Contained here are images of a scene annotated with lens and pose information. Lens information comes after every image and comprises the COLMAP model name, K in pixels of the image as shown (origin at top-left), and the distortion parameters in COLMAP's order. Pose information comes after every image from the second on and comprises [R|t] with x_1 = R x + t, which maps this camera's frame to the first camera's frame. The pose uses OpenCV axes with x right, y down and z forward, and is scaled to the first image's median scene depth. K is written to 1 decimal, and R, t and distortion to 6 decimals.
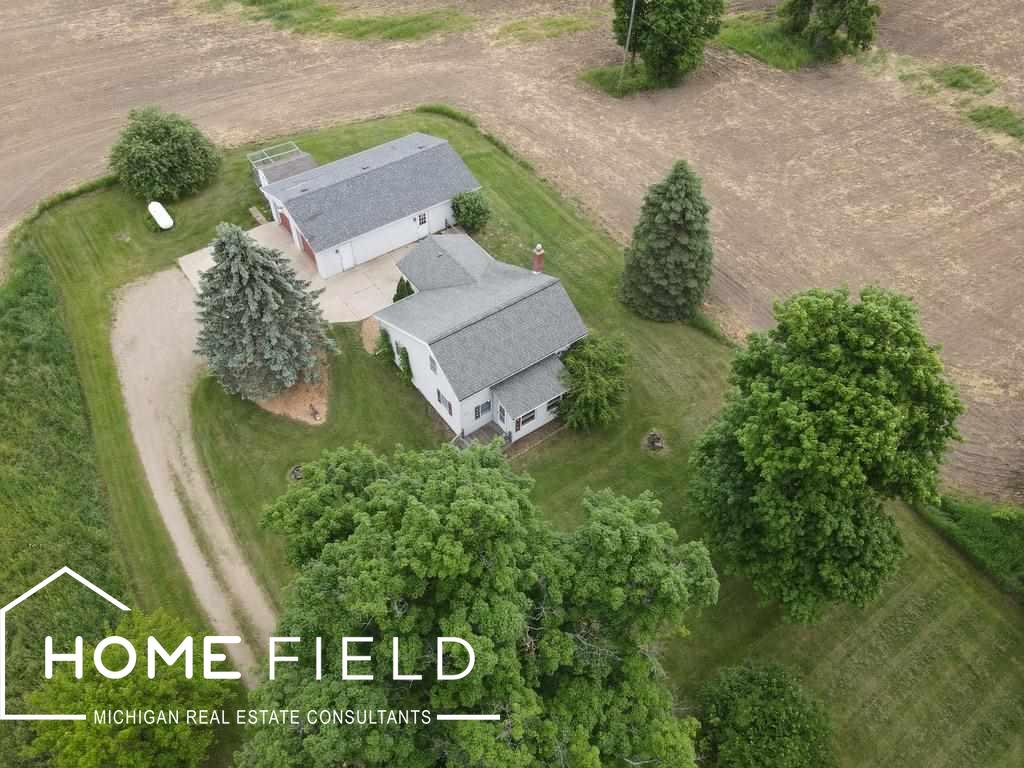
lens RADIAL K [[726.0, 0, 512.0], [0, 726.0, 384.0], [0, 0, 1]] dist [0.002445, 0.005142]
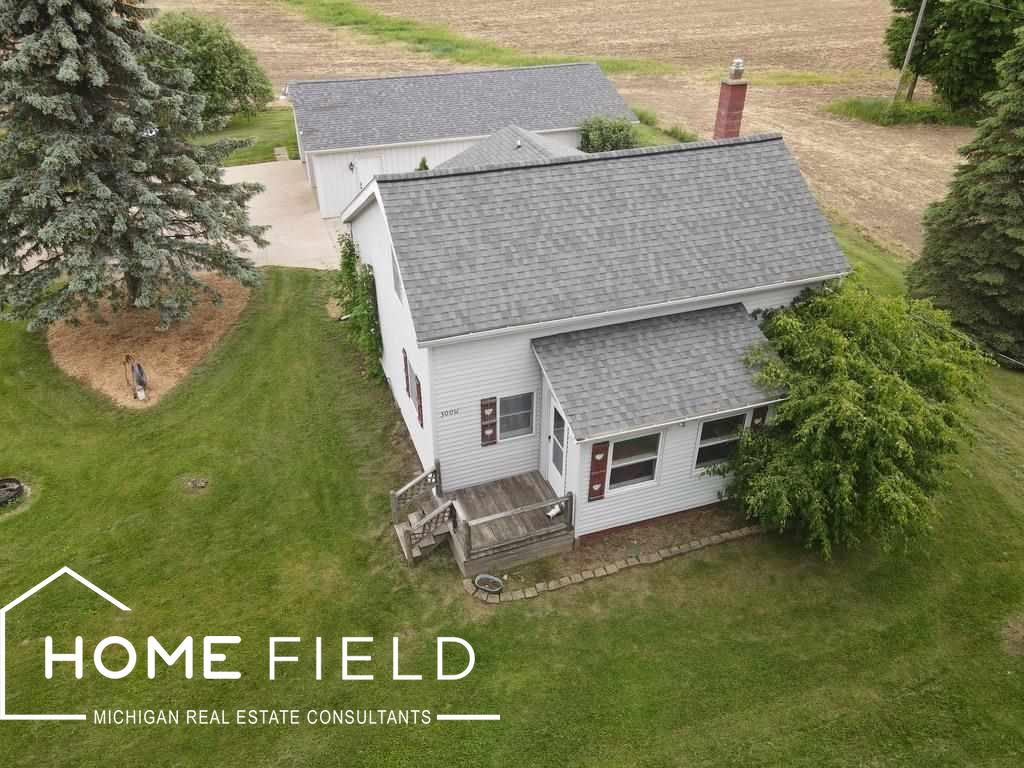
lens RADIAL K [[726.0, 0, 512.0], [0, 726.0, 384.0], [0, 0, 1]] dist [0.002445, 0.005142]
pose [[0.954951, 0.142046, -0.260559, 0.049085], [-0.213189, 0.939148, -0.269356, 0.110736], [0.206442, 0.312770, 0.927123, 0.666559]]
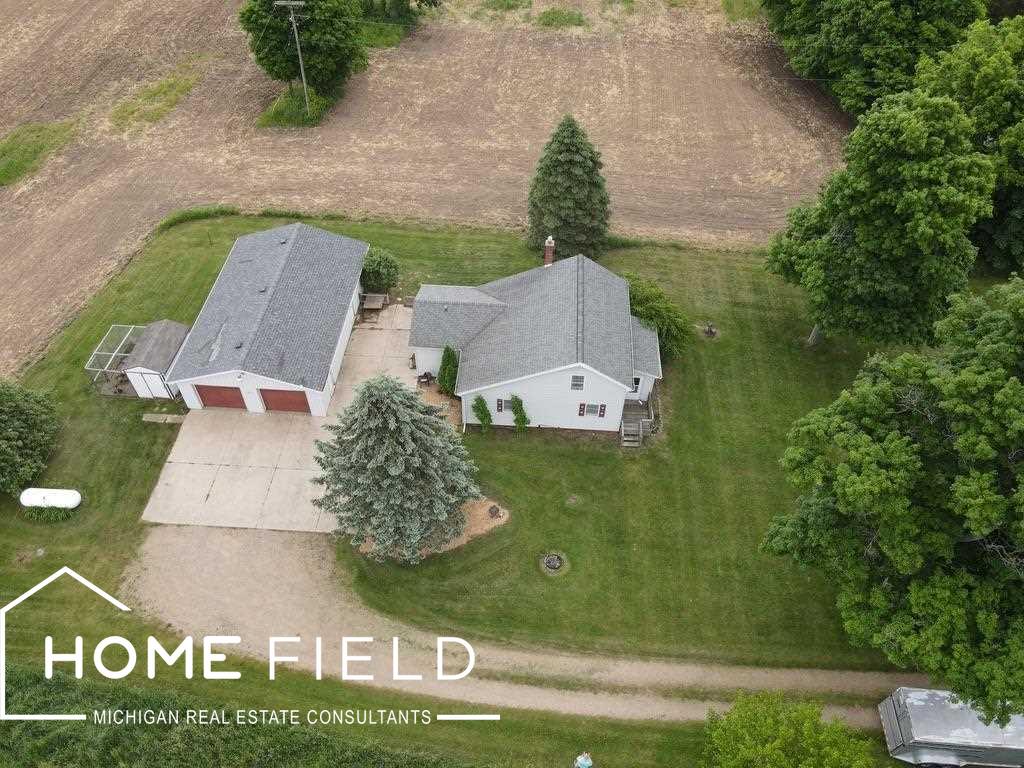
lens RADIAL K [[726.0, 0, 512.0], [0, 726.0, 384.0], [0, 0, 1]] dist [0.002445, 0.005142]
pose [[0.644966, -0.581001, 0.496443, -0.613360], [0.583160, 0.794019, 0.171636, -0.229629], [-0.493906, 0.178806, 0.850932, 0.193258]]
